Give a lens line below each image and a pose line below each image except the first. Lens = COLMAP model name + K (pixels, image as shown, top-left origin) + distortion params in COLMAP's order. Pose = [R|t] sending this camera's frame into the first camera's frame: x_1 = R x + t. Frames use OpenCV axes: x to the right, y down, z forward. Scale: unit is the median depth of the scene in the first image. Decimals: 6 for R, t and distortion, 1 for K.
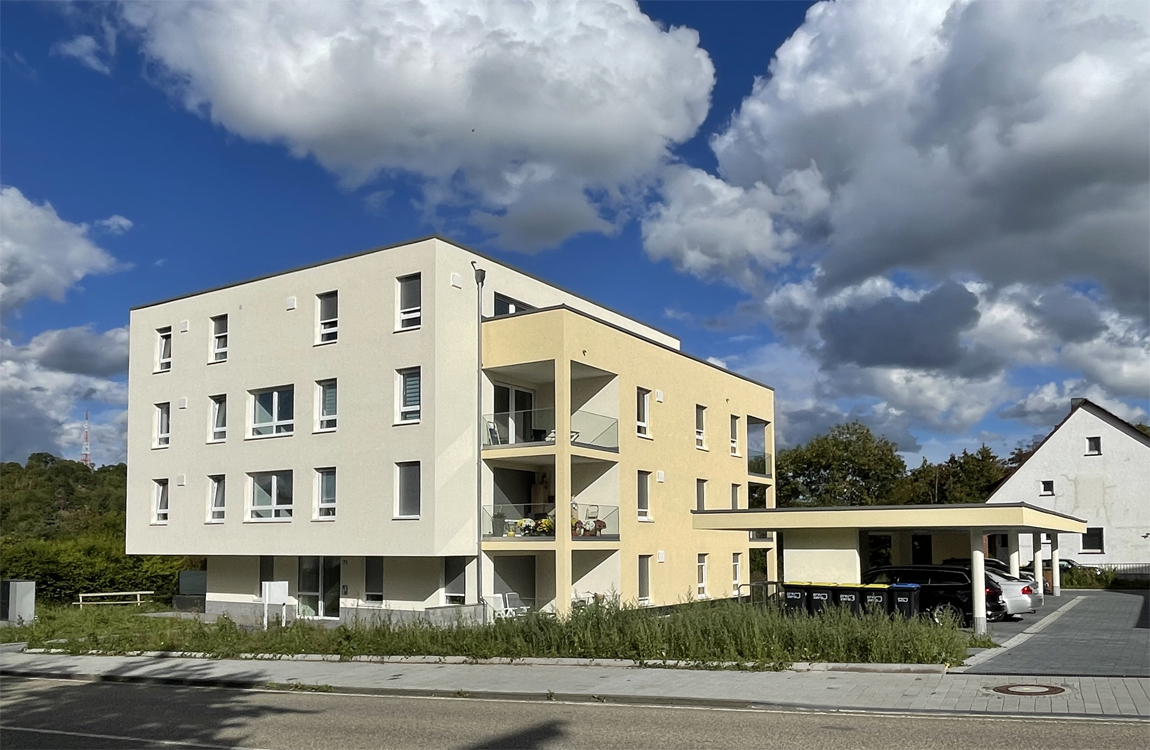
lens RADIAL K [[865.0, 0, 605.8], [0, 865.0, 436.0], [0, 0, 1]] dist [-0.008391, -0.003775]
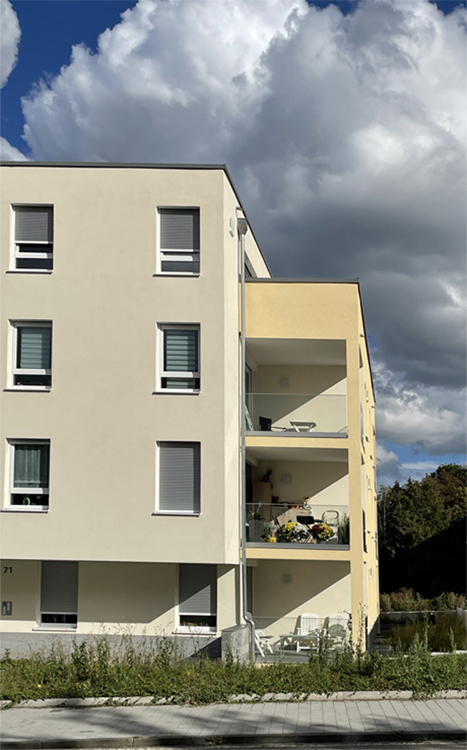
lens RADIAL K [[931.6, 0, 233.3], [0, 931.6, 406.4], [0, 0, 1]] dist [0.082785, -0.002601]
pose [[0.869848, 0.110203, 0.480854, -0.482239], [-0.088168, 0.993764, -0.068261, 0.041276], [-0.485378, 0.016981, 0.874140, 0.190686]]
